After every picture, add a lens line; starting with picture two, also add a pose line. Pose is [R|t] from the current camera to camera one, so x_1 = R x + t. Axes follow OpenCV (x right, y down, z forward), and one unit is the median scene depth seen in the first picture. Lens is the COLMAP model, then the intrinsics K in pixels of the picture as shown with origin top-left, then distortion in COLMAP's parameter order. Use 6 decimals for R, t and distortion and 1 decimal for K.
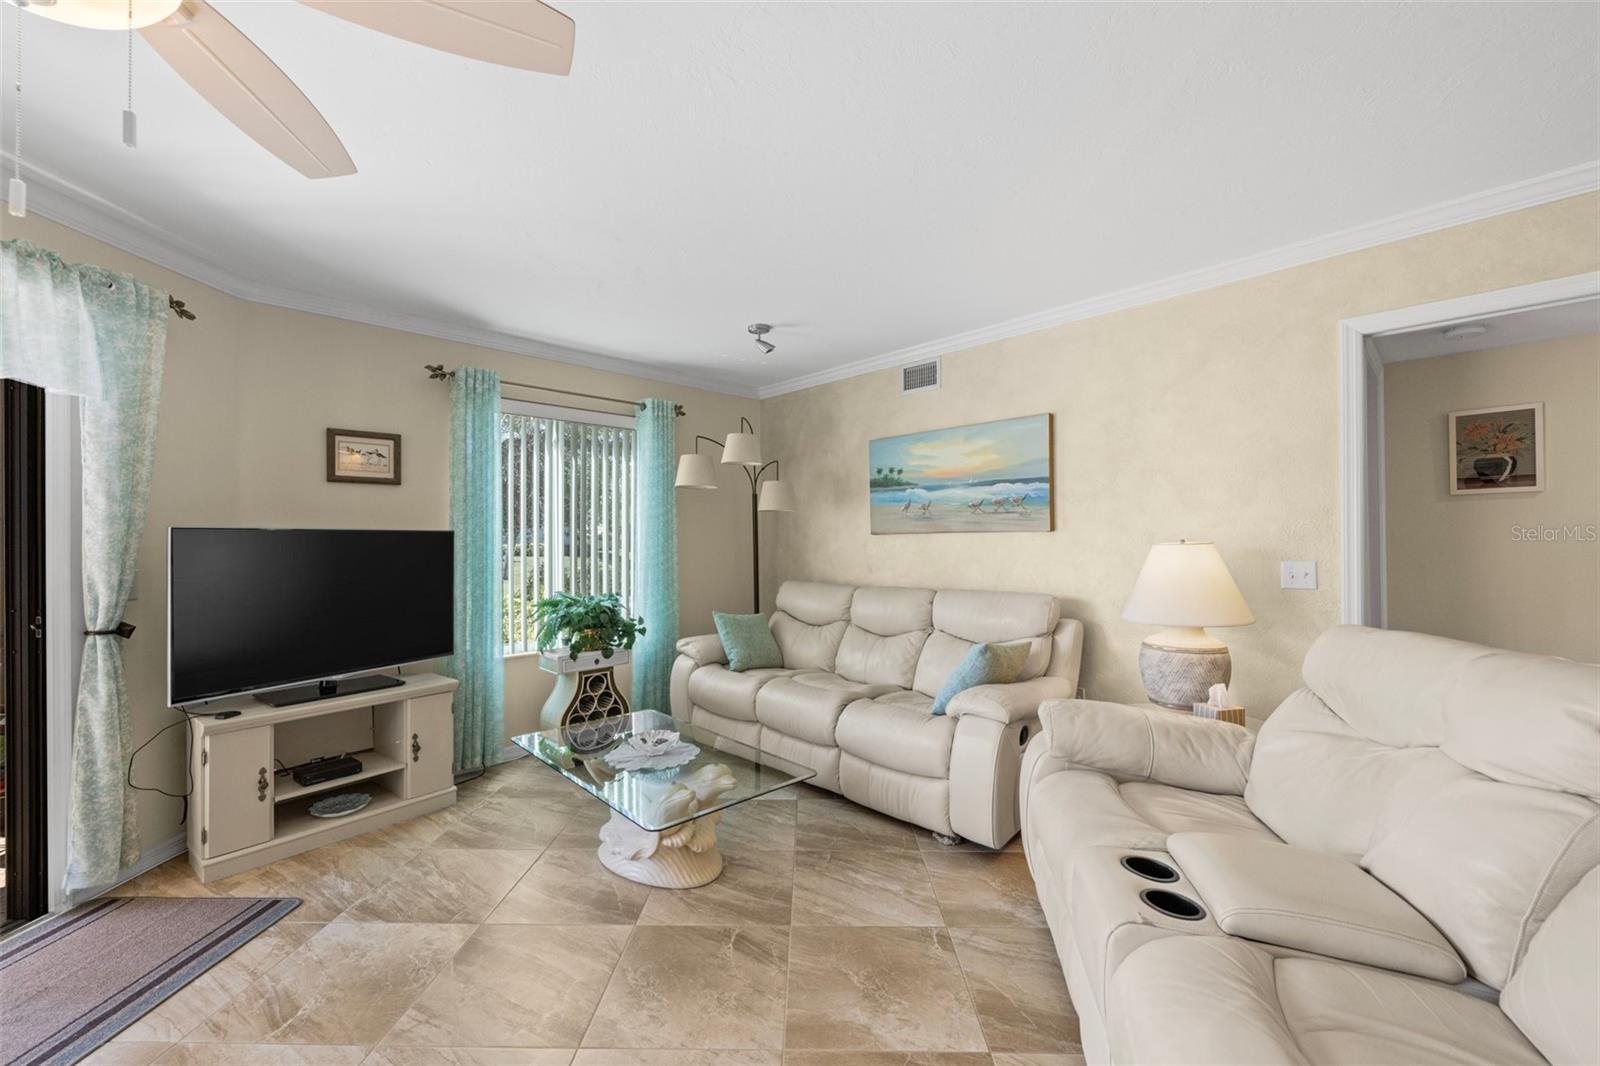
lens RADIAL K [[636.3, 0, 794.5], [0, 636.3, 537.0], [0, 0, 1]] dist [-0.000435, -0.000715]
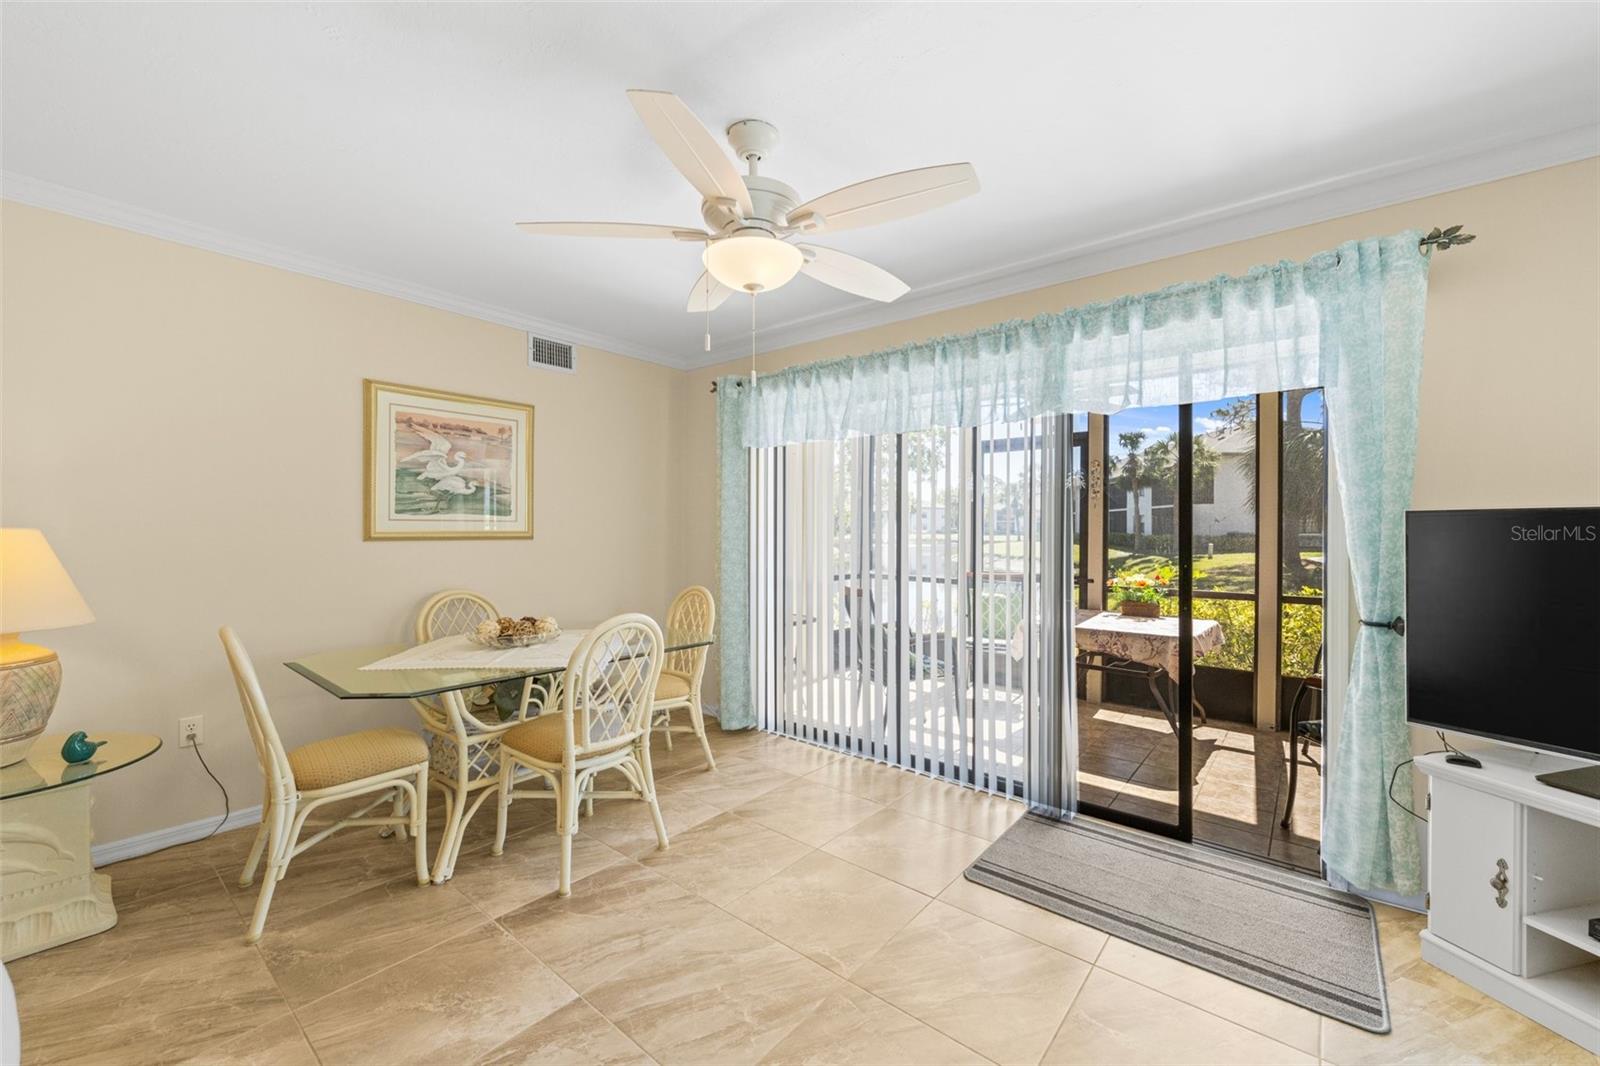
lens RADIAL K [[636.3, 0, 802.2], [0, 636.3, 527.2], [0, 0, 1]] dist [-0.000435, -0.000715]
pose [[-0.622106, -0.005274, -0.782916, 0.133143], [0.000210, 0.999976, -0.006903, 0.009565], [0.782933, -0.004458, -0.622090, 0.675039]]
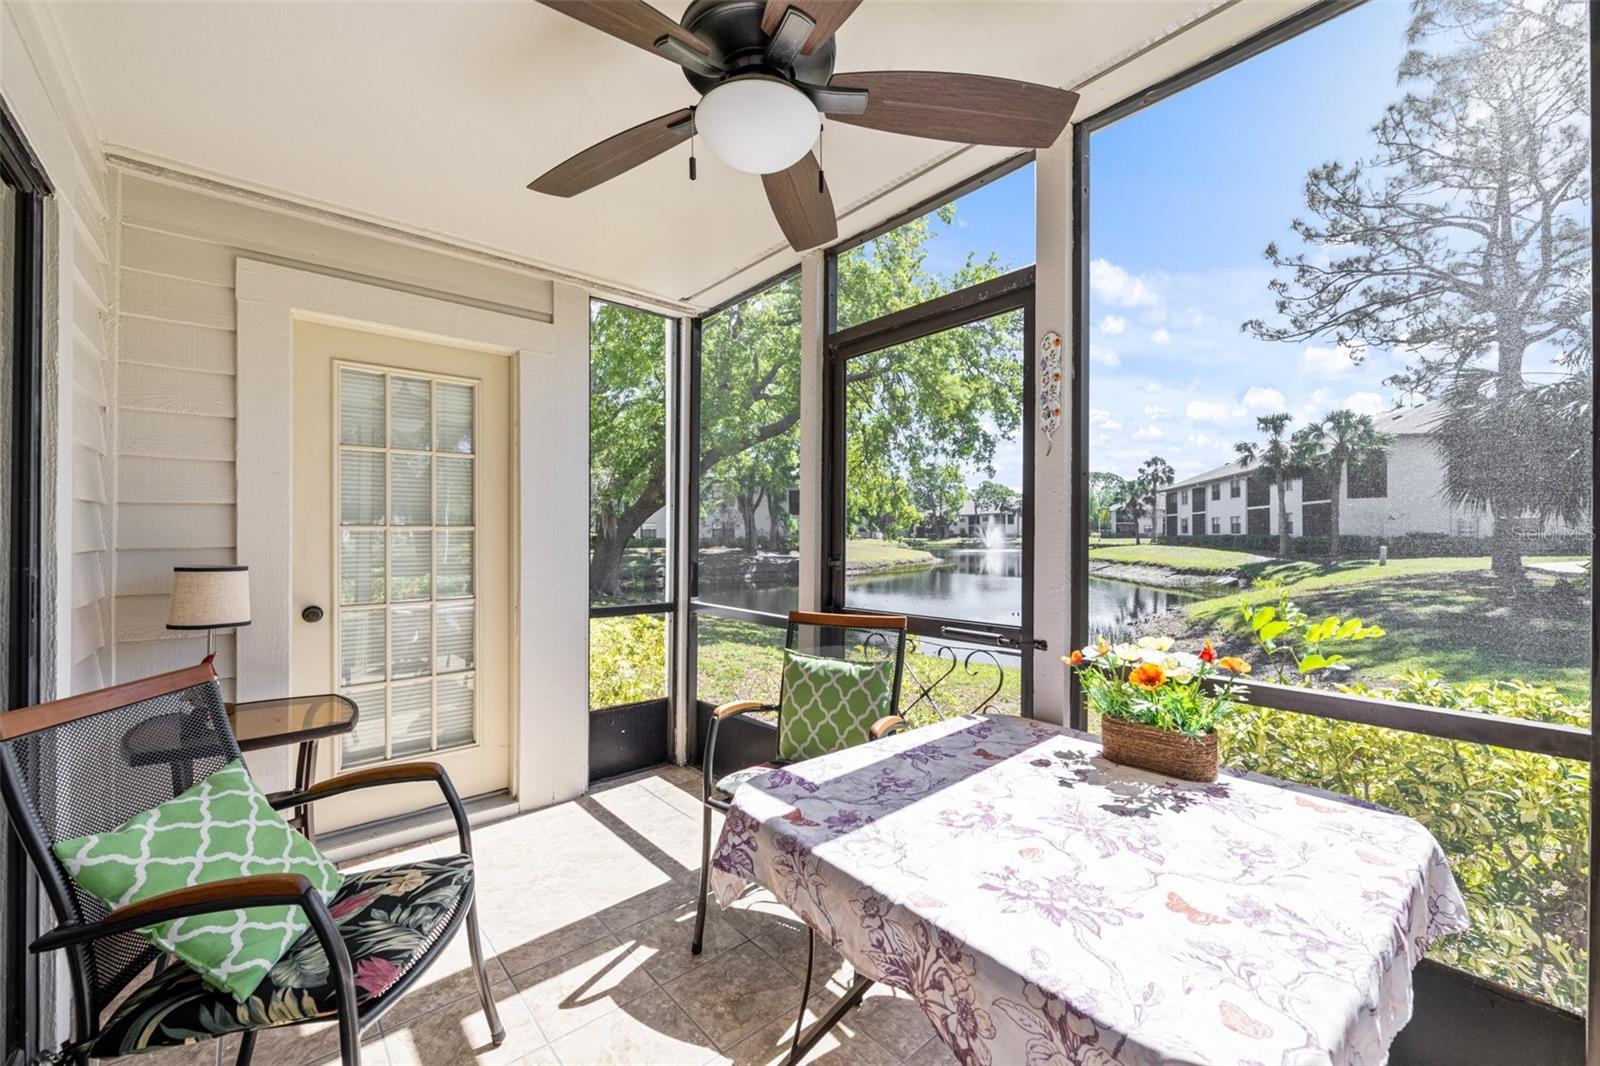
lens RADIAL K [[636.3, 0, 797.3], [0, 636.3, 533.2], [0, 0, 1]] dist [-0.000435, -0.000715]
pose [[-0.747671, 0.002114, -0.664066, -0.989379], [0.008554, 0.999943, -0.006448, 0.025934], [0.664015, -0.010501, -0.747646, 0.553397]]
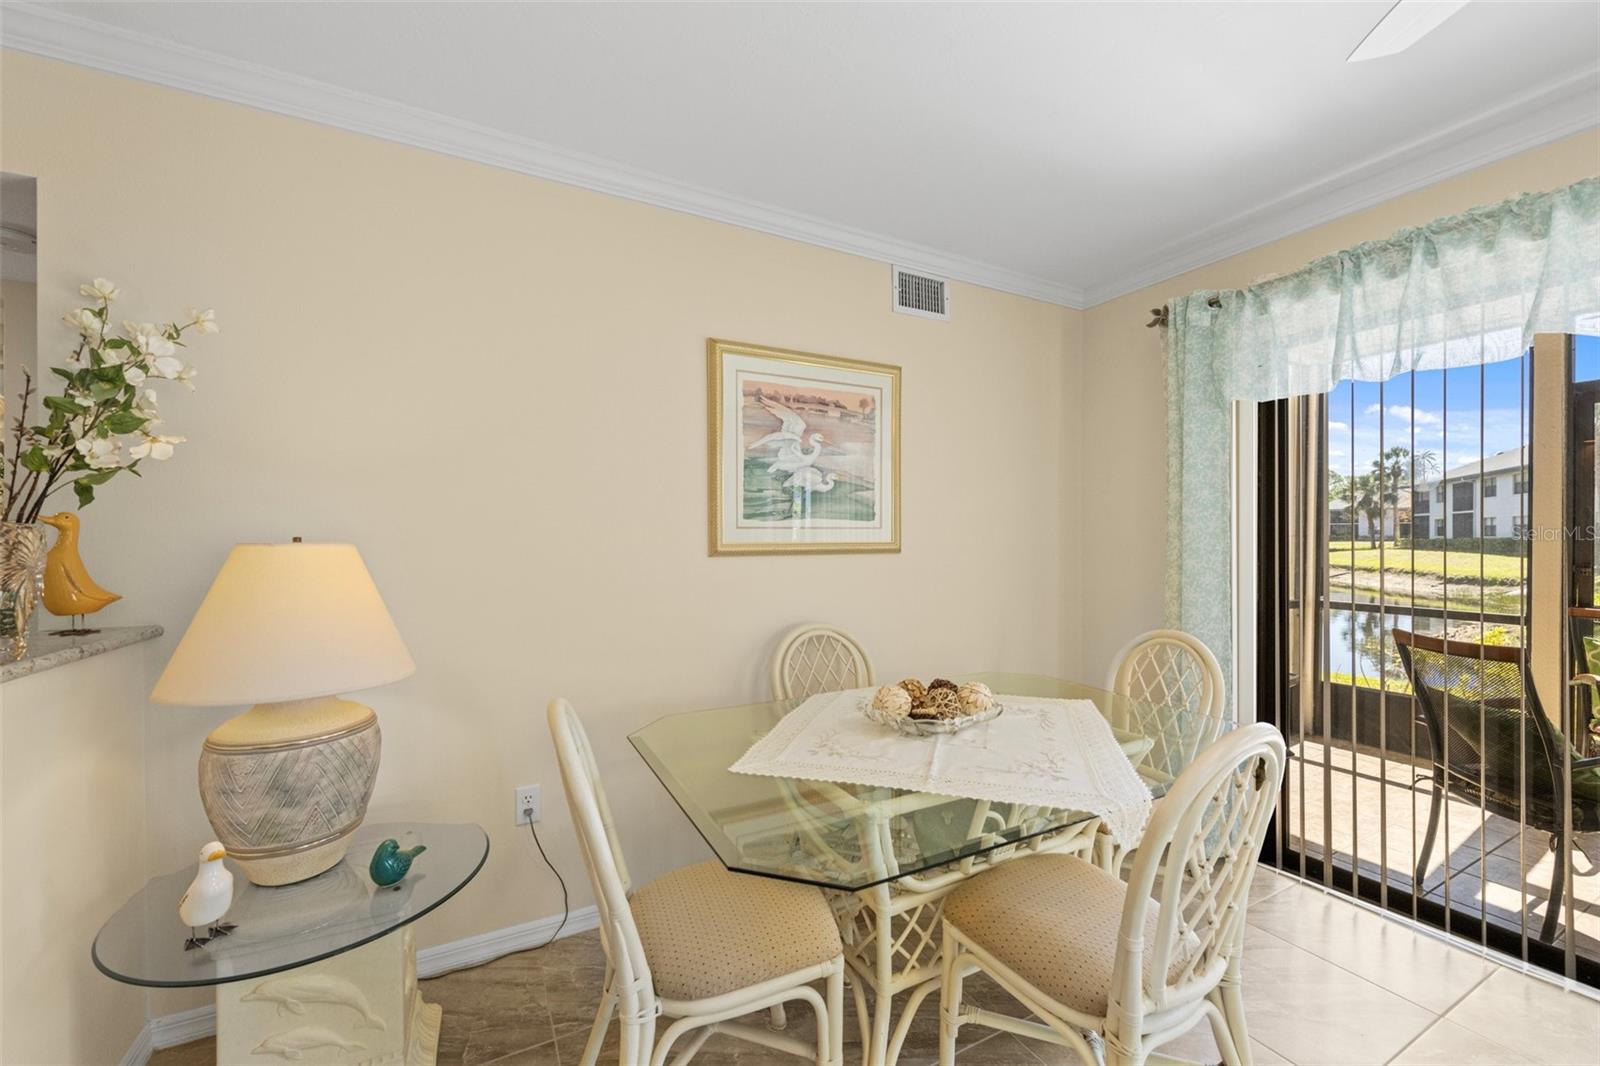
lens RADIAL K [[636.3, 0, 802.0], [0, 636.3, 537.7], [0, 0, 1]] dist [-0.000435, -0.000715]
pose [[-0.872848, 0.003315, -0.487980, 0.049839], [0.005509, 0.999980, -0.003061, 0.005281], [0.487960, -0.005359, -0.872849, 0.230569]]
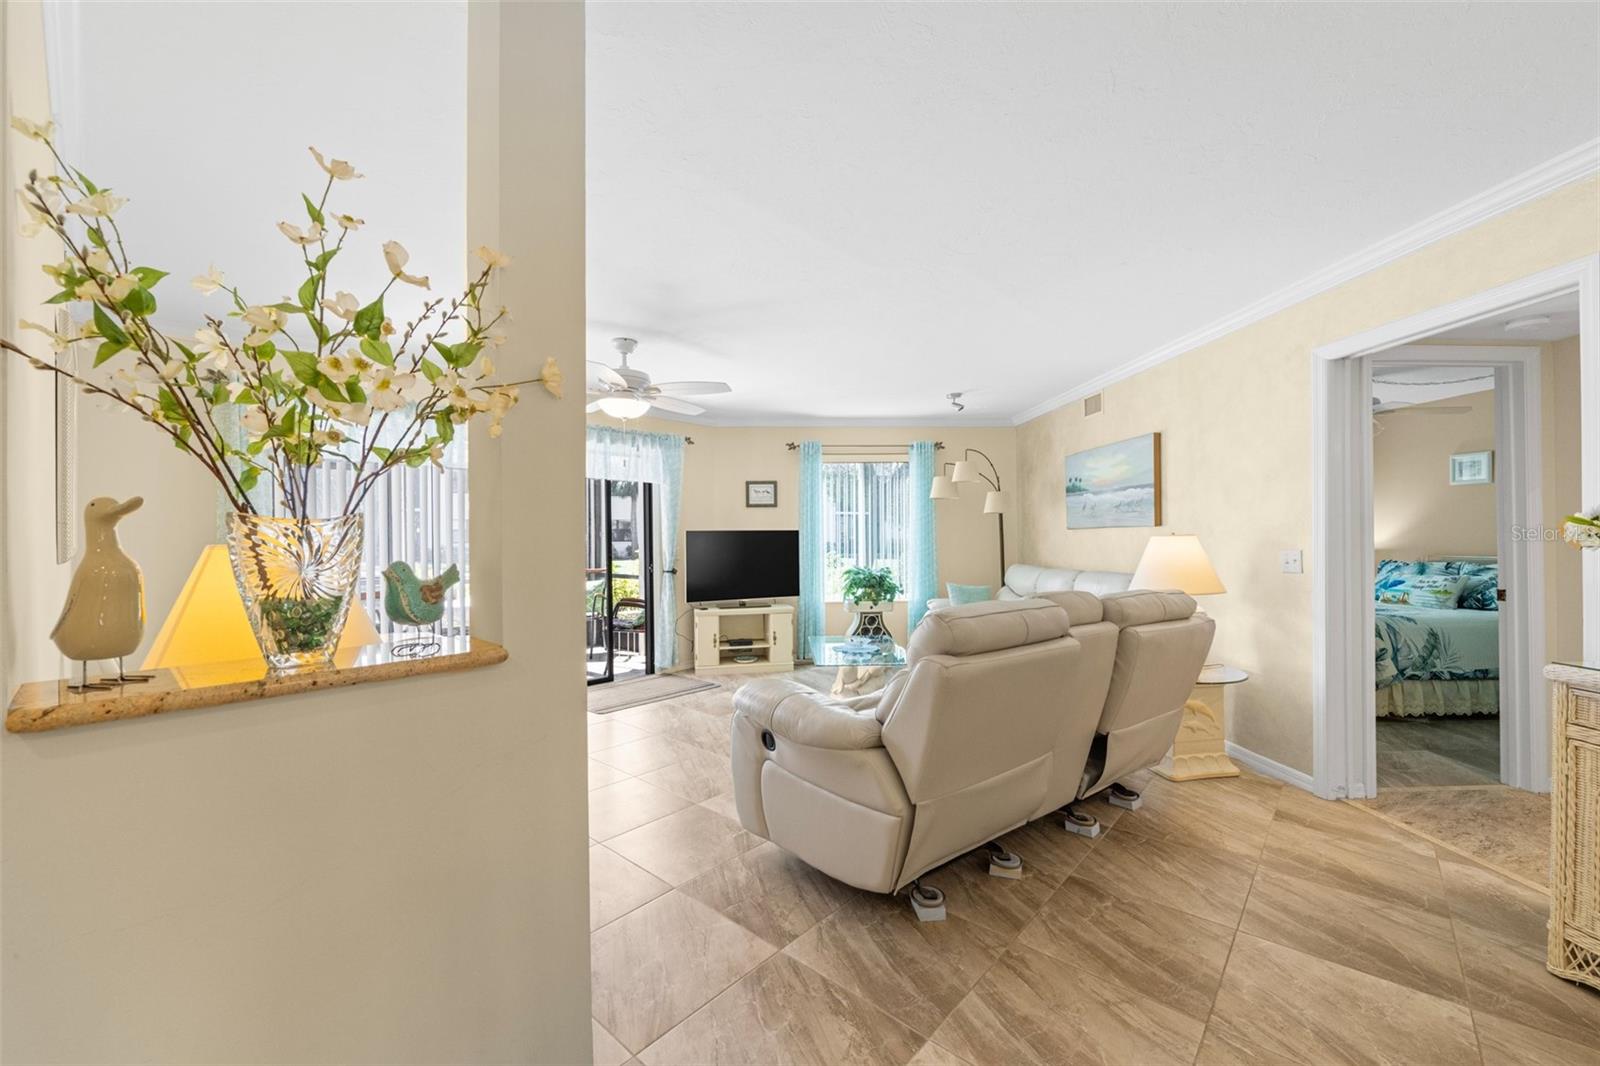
lens RADIAL K [[636.3, 0, 795.2], [0, 636.3, 539.0], [0, 0, 1]] dist [-0.000435, -0.000715]
pose [[0.753497, -0.000560, -0.657451, 0.736967], [0.009279, 0.999909, 0.009784, -0.002697], [0.657386, -0.013473, 0.753434, -0.448480]]
